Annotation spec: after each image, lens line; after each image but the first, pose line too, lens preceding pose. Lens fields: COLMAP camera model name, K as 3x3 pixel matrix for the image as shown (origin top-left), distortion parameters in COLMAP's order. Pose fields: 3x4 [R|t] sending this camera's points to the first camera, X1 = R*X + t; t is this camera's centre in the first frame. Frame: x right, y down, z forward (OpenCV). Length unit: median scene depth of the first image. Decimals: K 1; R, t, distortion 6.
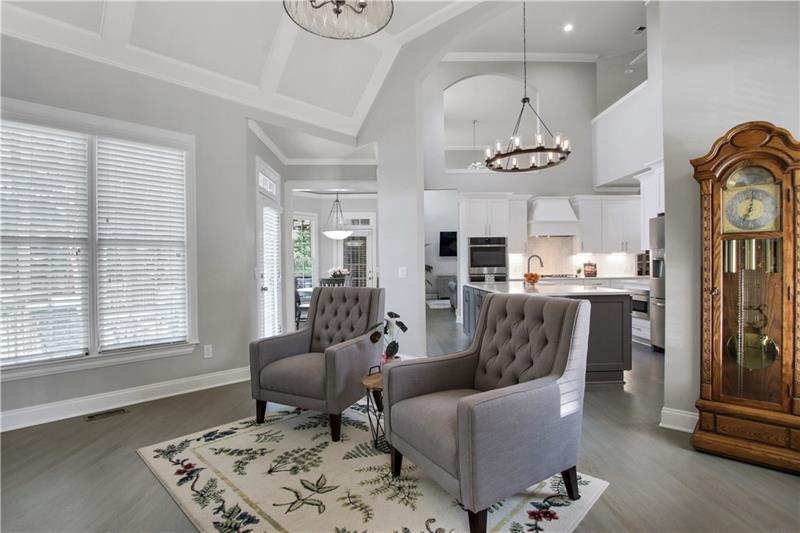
lens RADIAL K [[391.5, 0, 417.5], [0, 391.5, 264.9], [0, 0, 1]] dist [-0.001153, 0.000021]
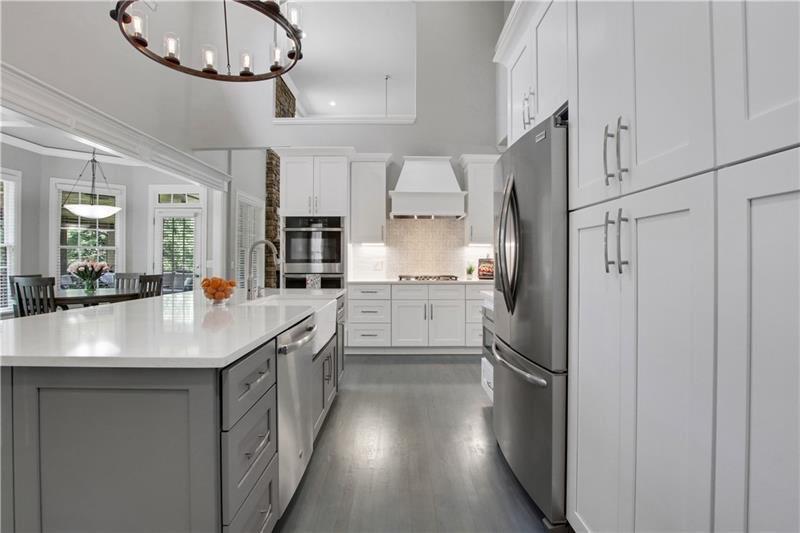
lens RADIAL K [[388.1, 0, 399.0], [0, 388.1, 256.7], [0, 0, 1]] dist [-0.023214, 0.000004]
pose [[0.998143, 0.011468, -0.059828, 0.356367], [-0.011919, 0.999903, -0.007196, -0.001510], [0.059739, 0.007896, 0.998183, 0.370842]]
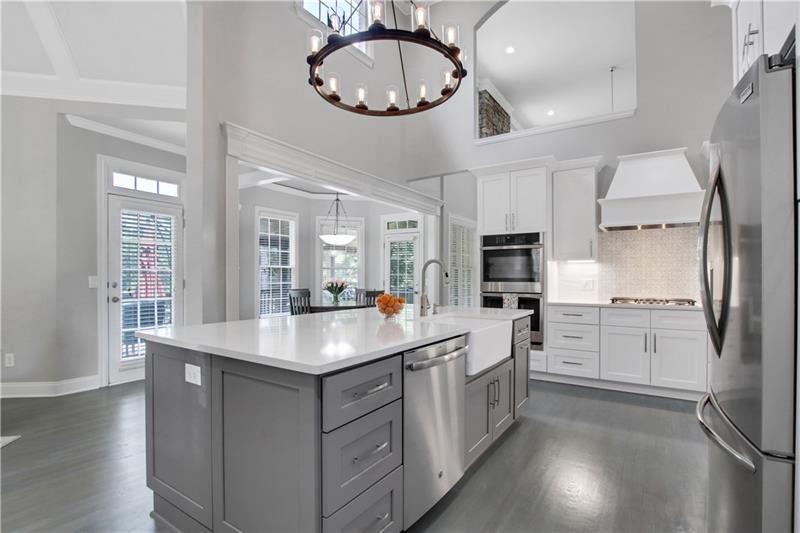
lens RADIAL K [[385.4, 0, 401.3], [0, 385.4, 275.6], [0, 0, 1]] dist [-0.011840, 0.000811]
pose [[0.804172, 0.011367, -0.594288, 0.402524], [-0.013383, 0.999910, 0.001017, -0.002233], [0.594246, 0.007136, 0.804252, 0.400215]]
